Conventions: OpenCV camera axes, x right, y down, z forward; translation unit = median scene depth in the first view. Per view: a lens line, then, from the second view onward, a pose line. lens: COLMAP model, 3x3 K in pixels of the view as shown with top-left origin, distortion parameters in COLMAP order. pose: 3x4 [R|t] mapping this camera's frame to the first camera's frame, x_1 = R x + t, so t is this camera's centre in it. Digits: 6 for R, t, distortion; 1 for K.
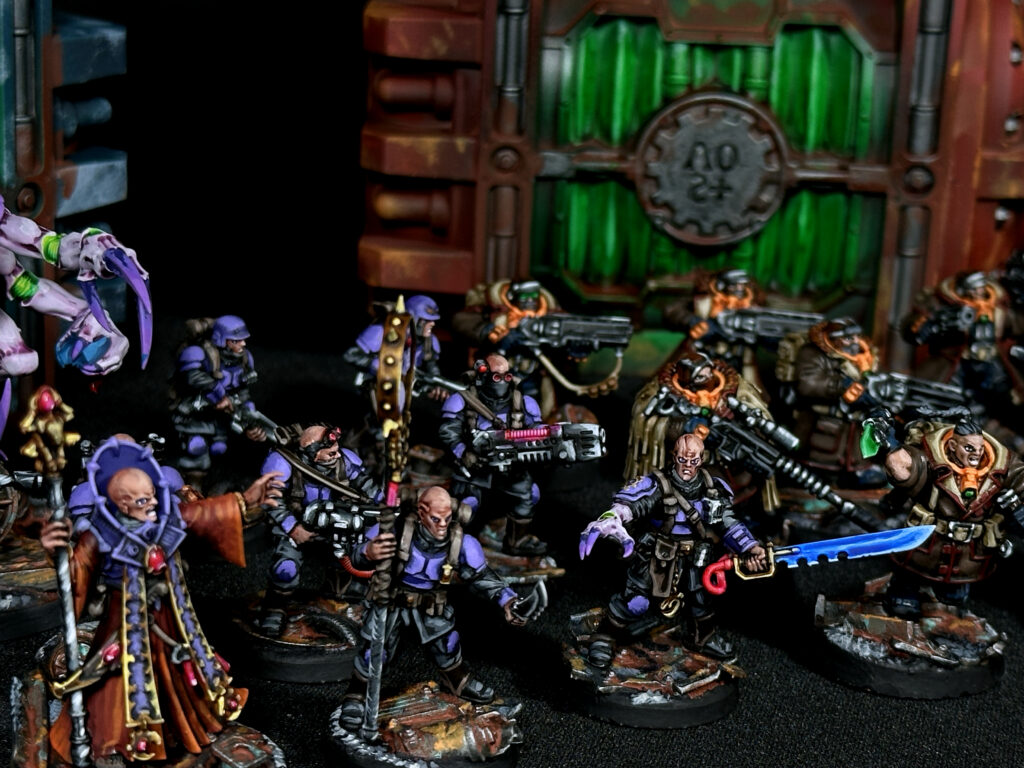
lens RADIAL K [[2478.6, 0, 510.7], [0, 2478.6, 406.9], [0, 0, 1]] dist [0.118906, 0.192875]
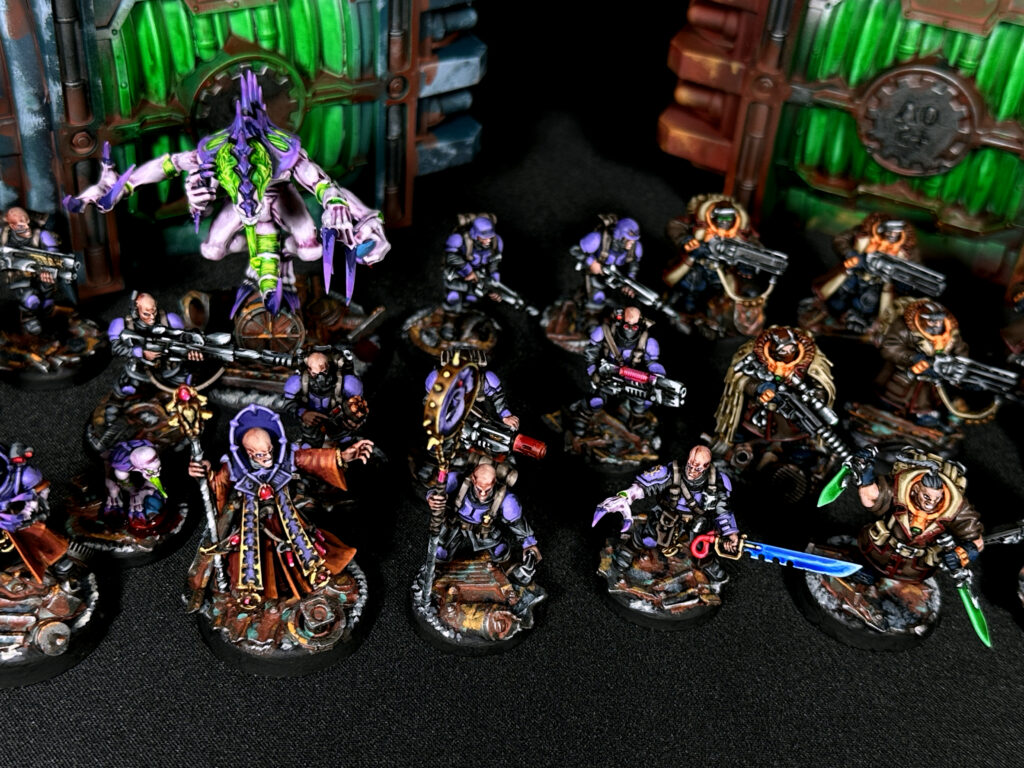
lens RADIAL K [[1447.9, 0, 511.0], [0, 1447.9, 396.0], [0, 0, 1]] dist [0.167003, -0.398581]
pose [[0.922520, 0.255510, -0.289261, 0.189814], [-0.147053, 0.925643, 0.348655, -0.263860], [0.356838, -0.279104, 0.891497, 0.254301]]
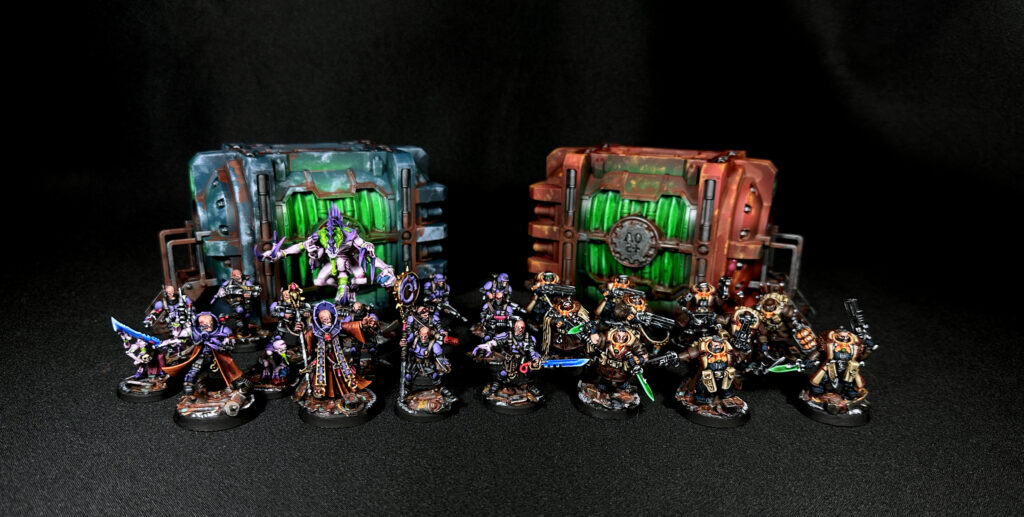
lens RADIAL K [[788.2, 0, 499.3], [0, 788.2, 308.9], [0, 0, 1]] dist [0.105842, -0.004929]
pose [[0.915483, 0.098545, -0.390102, 0.412589], [-0.103364, 0.994606, 0.008678, -0.008946], [0.388852, 0.032378, 0.920731, 0.079934]]
